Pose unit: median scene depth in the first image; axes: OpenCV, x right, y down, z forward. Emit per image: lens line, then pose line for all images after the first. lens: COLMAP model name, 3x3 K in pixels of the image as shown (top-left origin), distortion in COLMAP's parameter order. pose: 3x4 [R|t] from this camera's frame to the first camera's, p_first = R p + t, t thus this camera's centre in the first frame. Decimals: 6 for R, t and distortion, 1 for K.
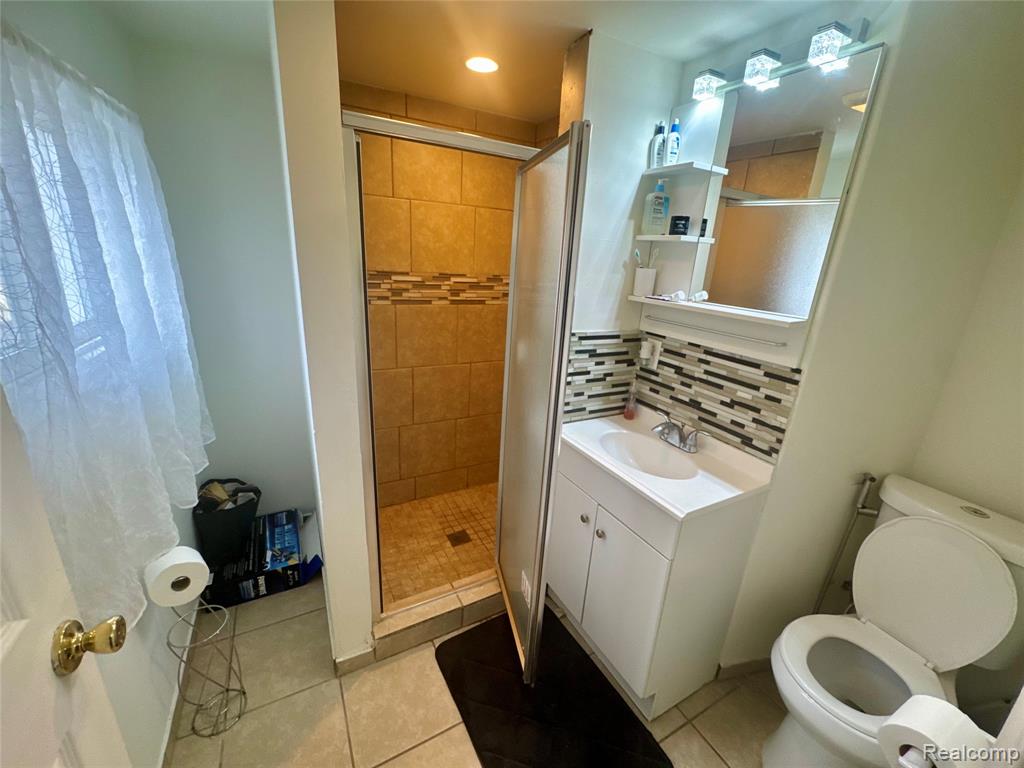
lens RADIAL K [[414.5, 0, 511.7], [0, 414.5, 385.4], [0, 0, 1]] dist [-0.004443, 0.000563]
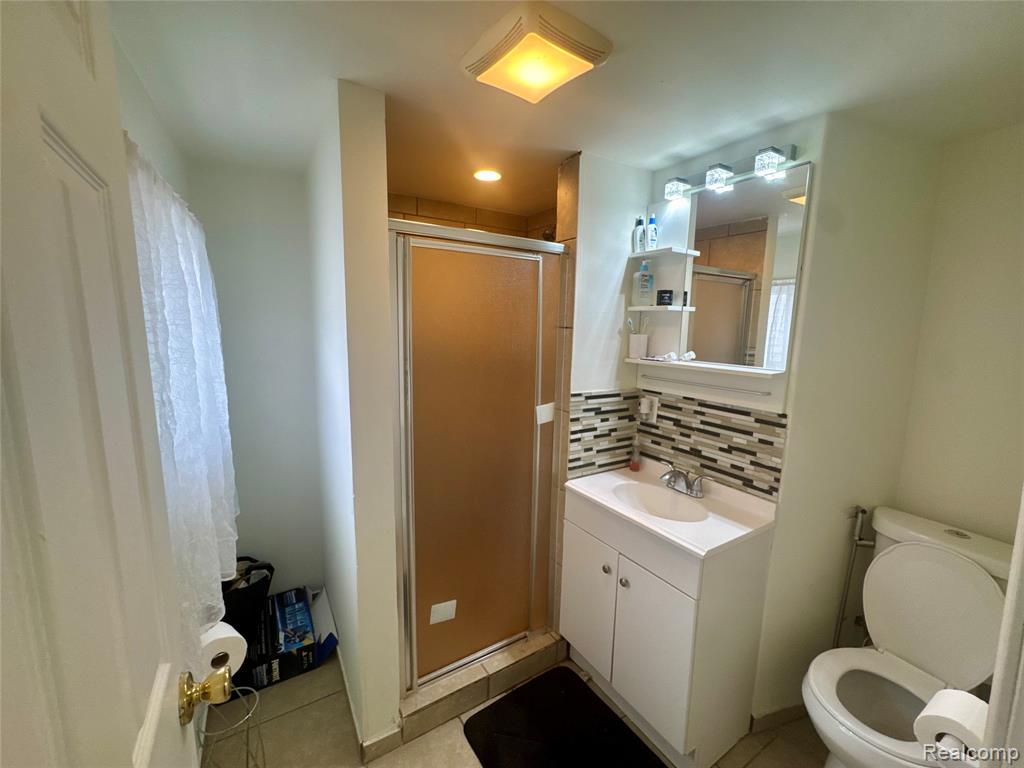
lens RADIAL K [[414.5, 0, 511.7], [0, 414.5, 384.9], [0, 0, 1]] dist [-0.004443, 0.000563]
pose [[0.997544, -0.046532, 0.052358, -0.096626], [0.054388, 0.985564, -0.160326, 0.019717], [-0.044141, 0.162780, 0.985674, -0.091112]]
